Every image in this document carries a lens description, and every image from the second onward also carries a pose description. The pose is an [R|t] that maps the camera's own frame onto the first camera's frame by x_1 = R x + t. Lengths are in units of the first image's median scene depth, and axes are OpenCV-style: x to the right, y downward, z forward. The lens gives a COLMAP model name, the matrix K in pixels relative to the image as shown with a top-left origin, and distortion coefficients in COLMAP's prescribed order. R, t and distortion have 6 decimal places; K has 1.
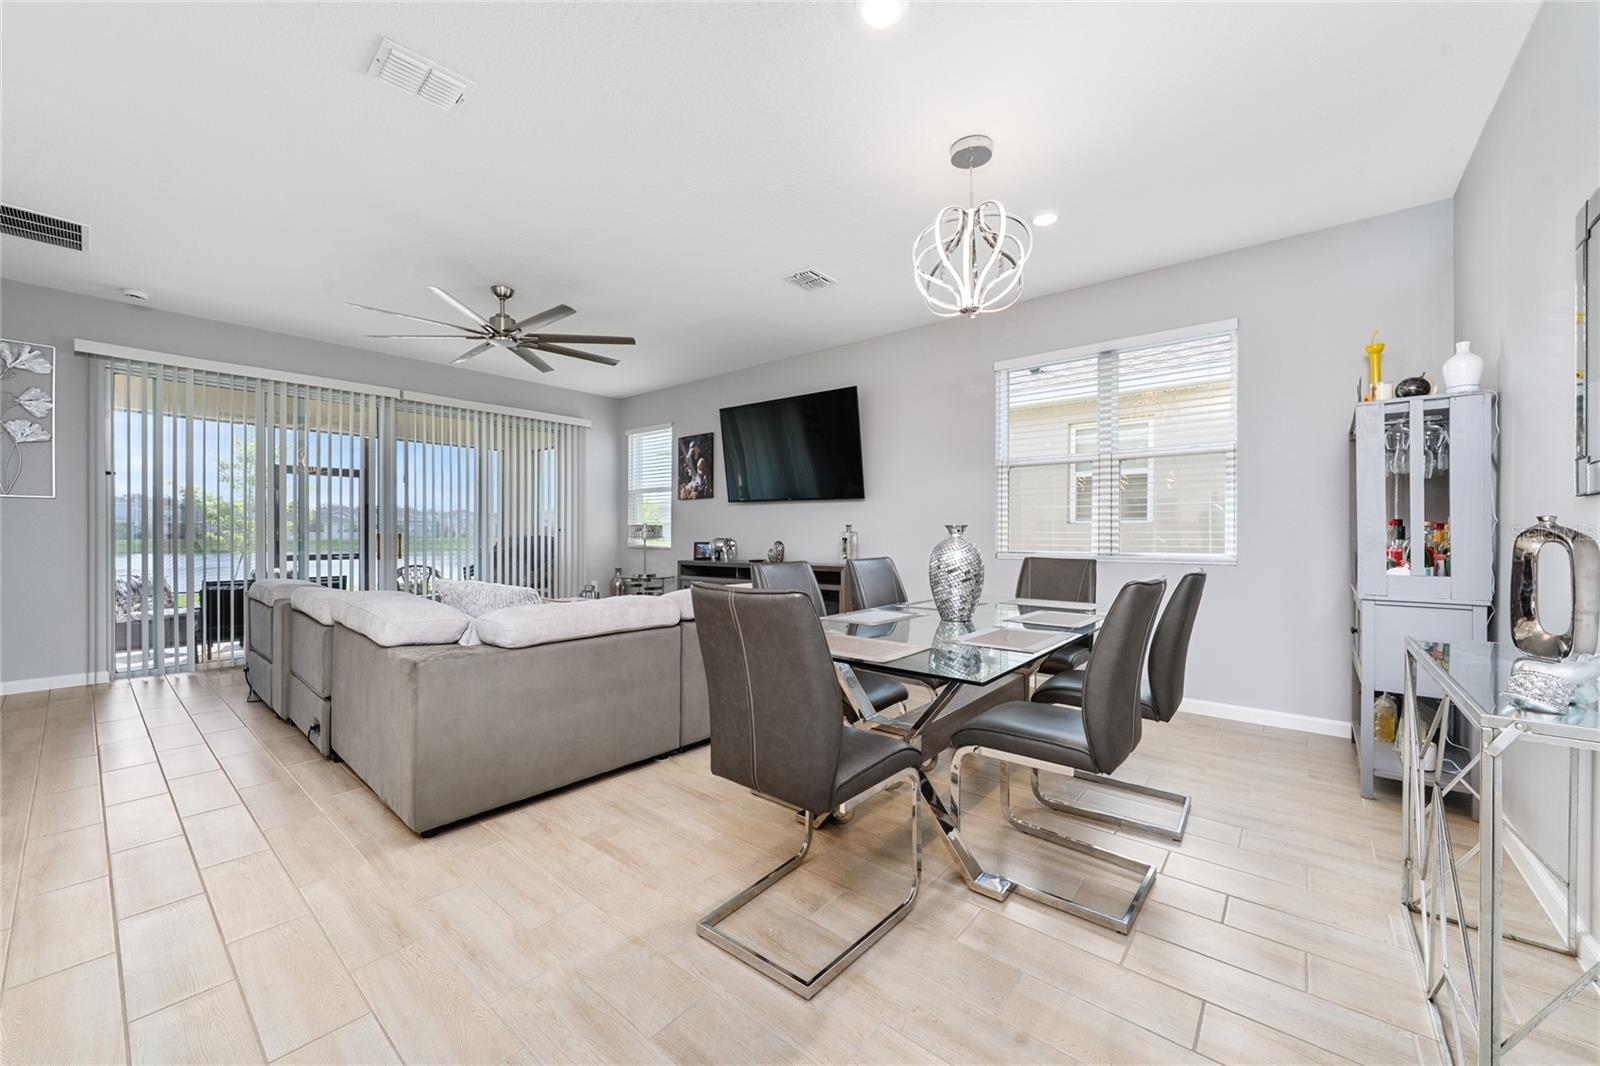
lens RADIAL K [[603.4, 0, 795.0], [0, 603.4, 532.6], [0, 0, 1]] dist [0.005642, -0.000847]
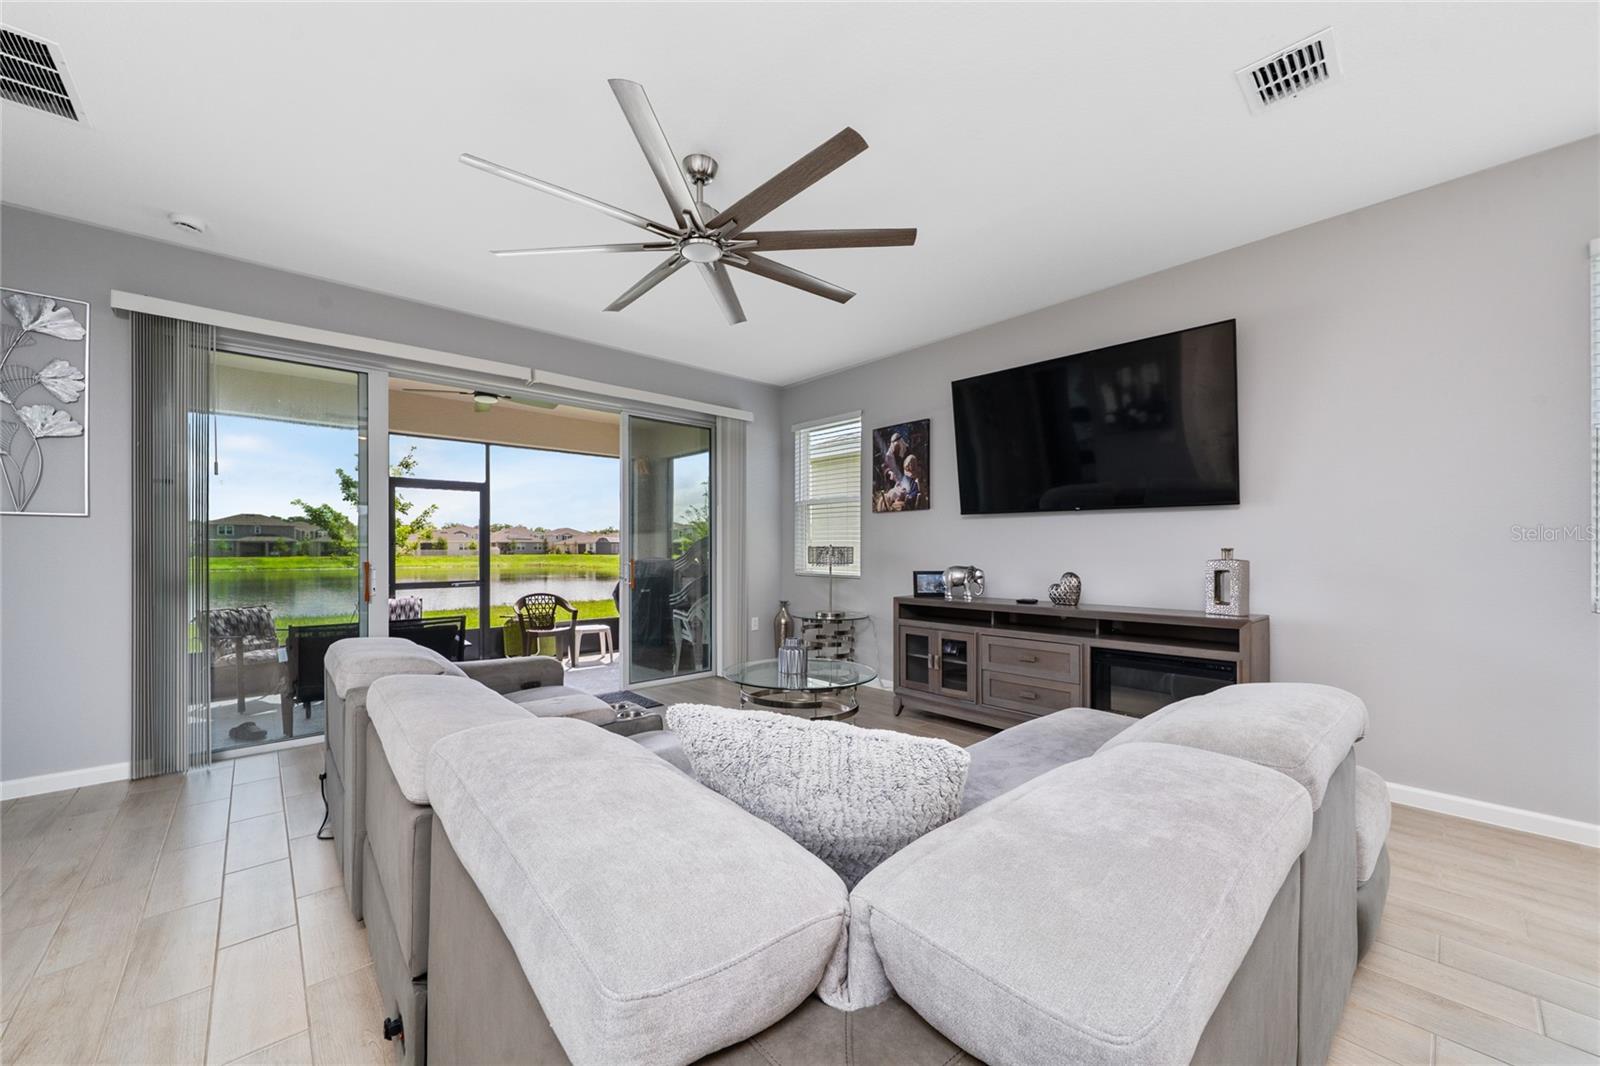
lens RADIAL K [[603.4, 0, 800.5], [0, 603.4, 546.3], [0, 0, 1]] dist [0.005642, -0.000847]
pose [[0.991236, -0.003758, -0.132049, -0.206013], [0.003079, 0.999981, -0.005340, -0.009993], [0.132066, 0.004887, 0.991229, 0.279564]]
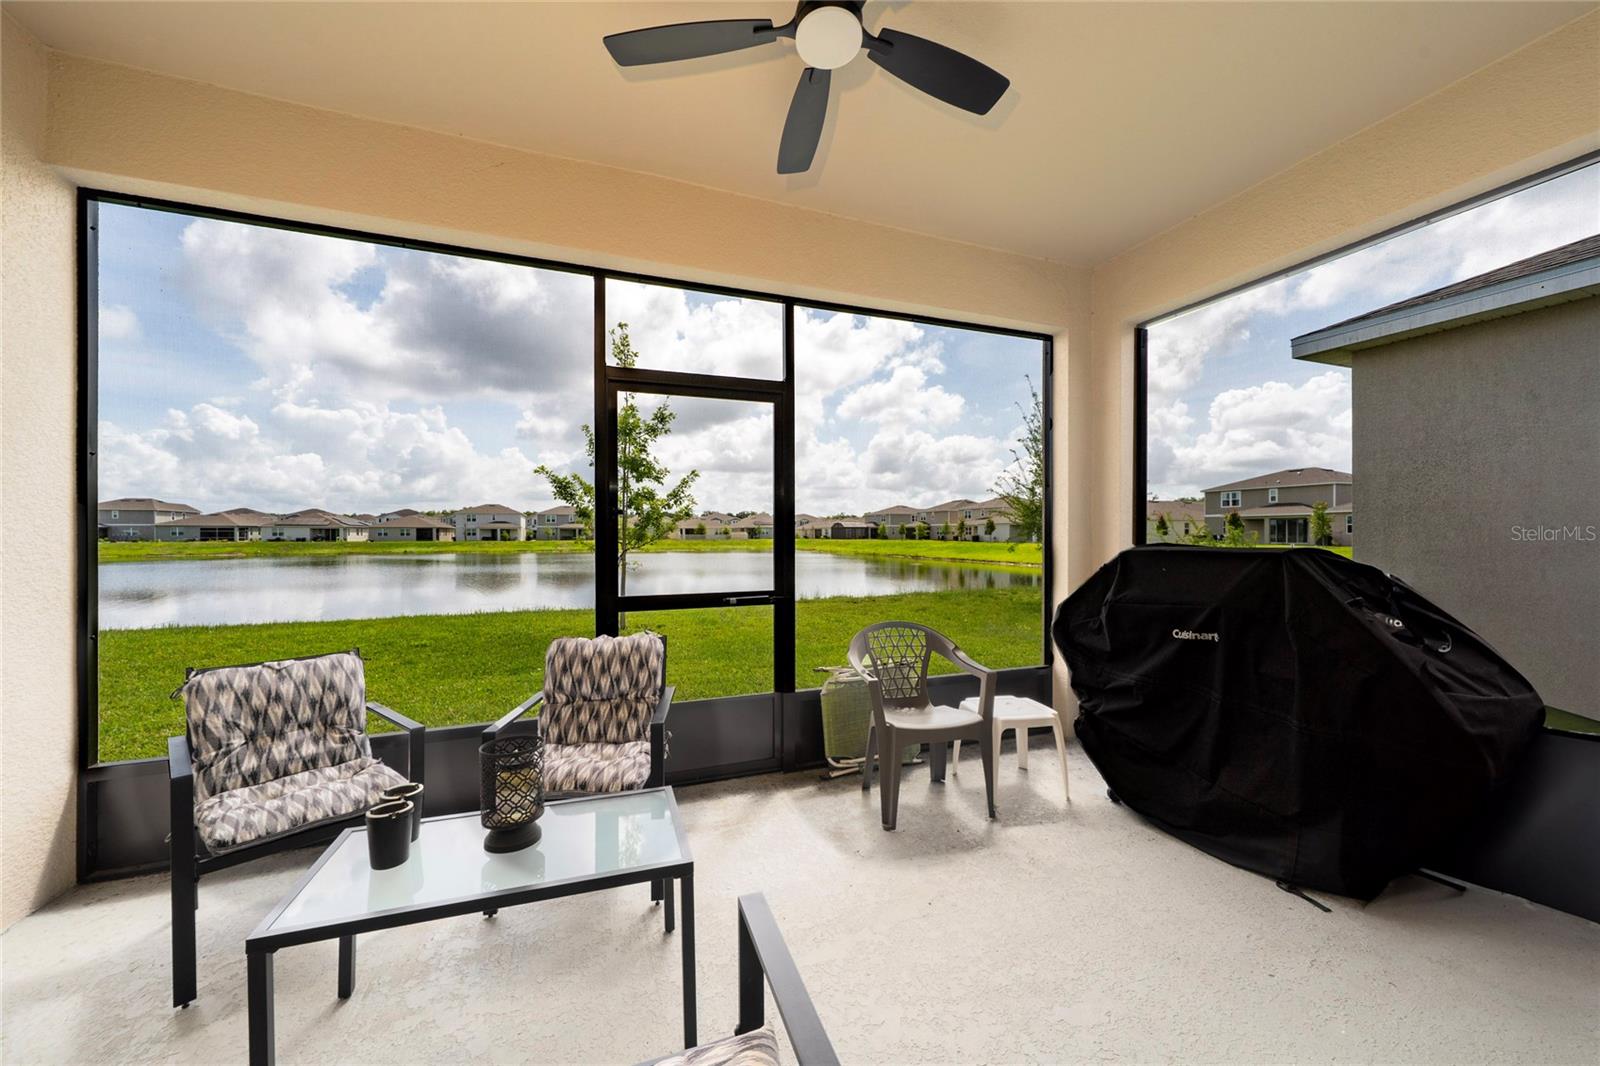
lens RADIAL K [[603.4, 0, 800.5], [0, 603.4, 532.7], [0, 0, 1]] dist [0.005642, -0.000847]
pose [[0.874857, -0.004953, -0.484357, -0.473522], [0.003357, 0.999986, -0.004164, -0.006039], [0.484370, 0.002017, 0.874861, 0.616711]]
